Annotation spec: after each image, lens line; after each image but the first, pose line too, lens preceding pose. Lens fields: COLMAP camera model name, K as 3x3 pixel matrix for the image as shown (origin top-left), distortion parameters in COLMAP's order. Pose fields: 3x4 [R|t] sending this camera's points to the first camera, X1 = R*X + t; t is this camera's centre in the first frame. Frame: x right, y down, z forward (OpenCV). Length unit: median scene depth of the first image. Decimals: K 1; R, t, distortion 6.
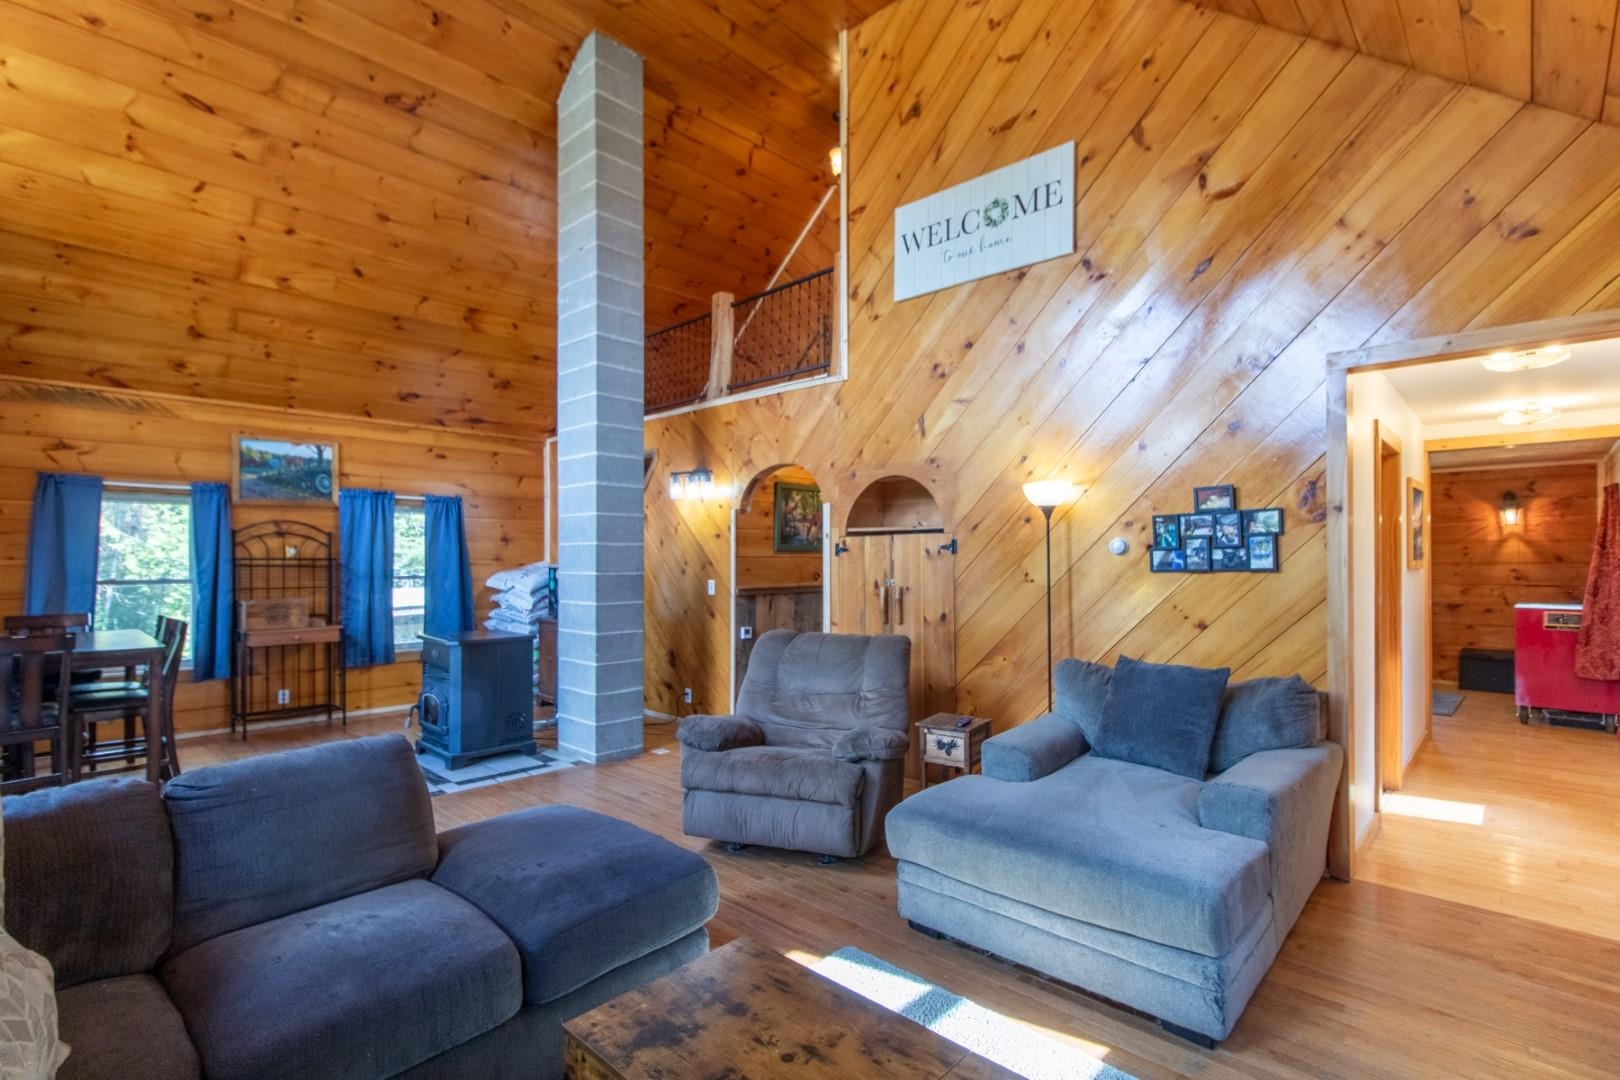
lens RADIAL K [[750.2, 0, 810.7], [0, 750.2, 550.4], [0, 0, 1]] dist [0.001437, 0.000549]
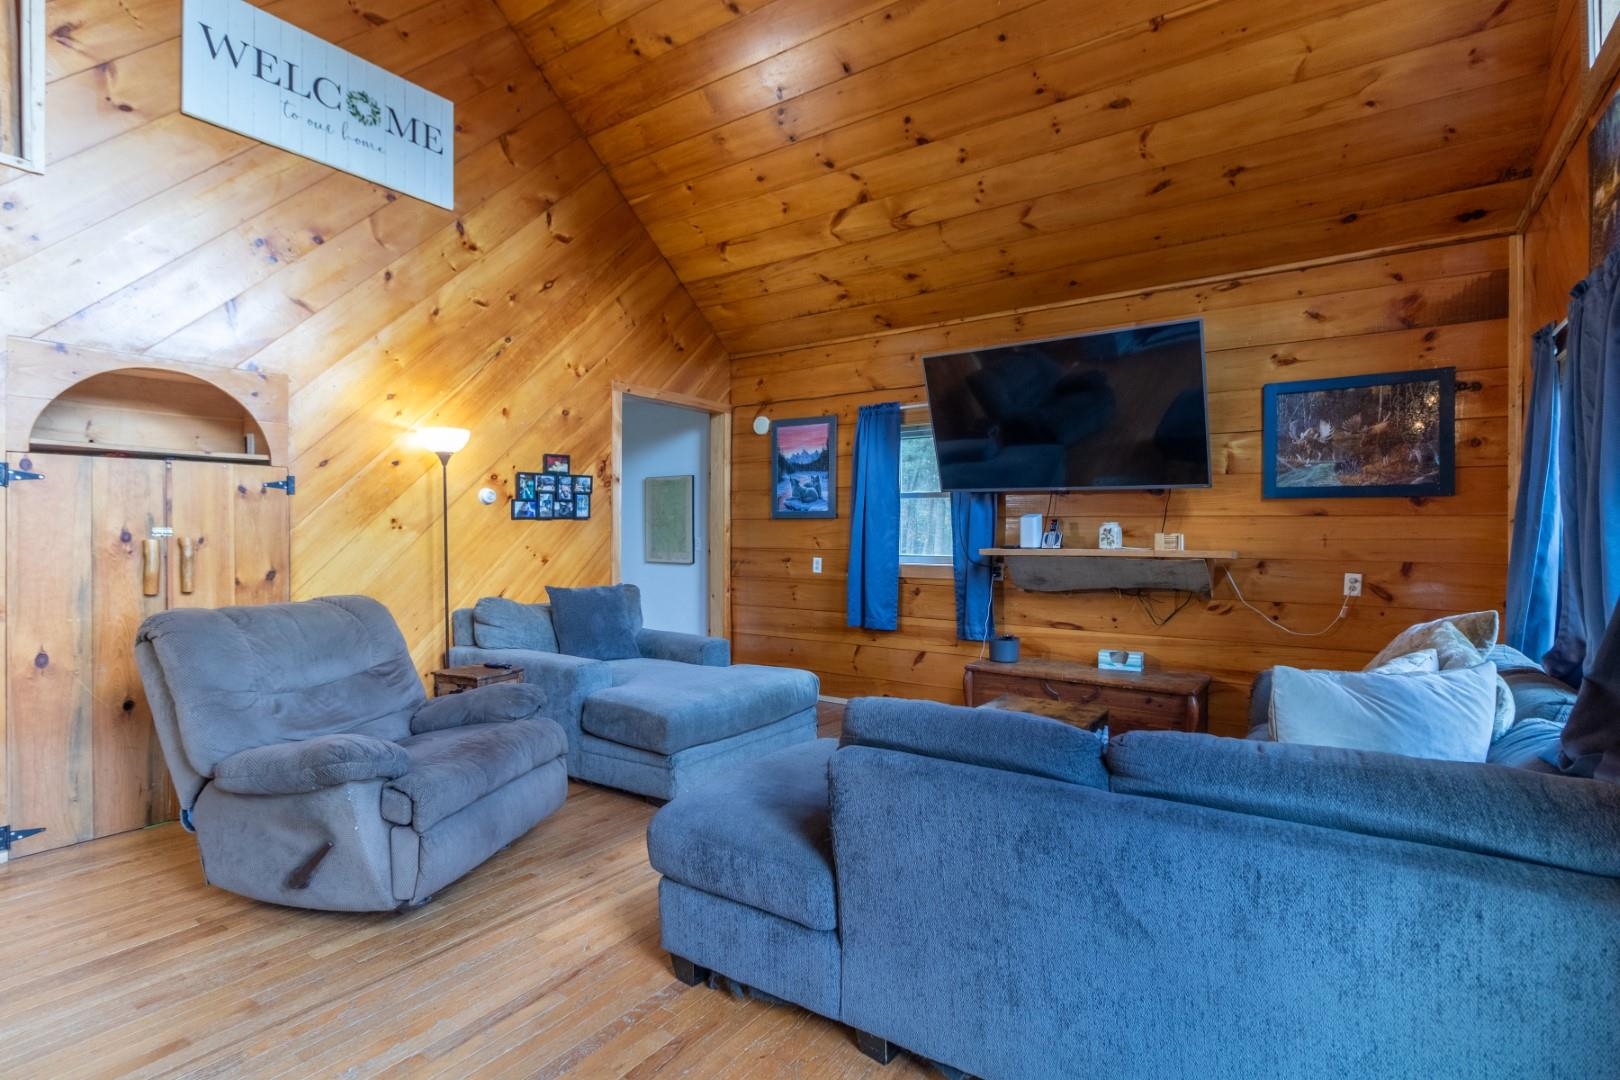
lens RADIAL K [[750.2, 0, 812.0], [0, 750.2, 539.2], [0, 0, 1]] dist [0.001437, 0.000549]
pose [[-0.114098, -0.005260, 0.993456, -0.798512], [-0.012361, 0.999916, 0.003875, 0.050954], [-0.993393, -0.011838, -0.114153, 0.667669]]
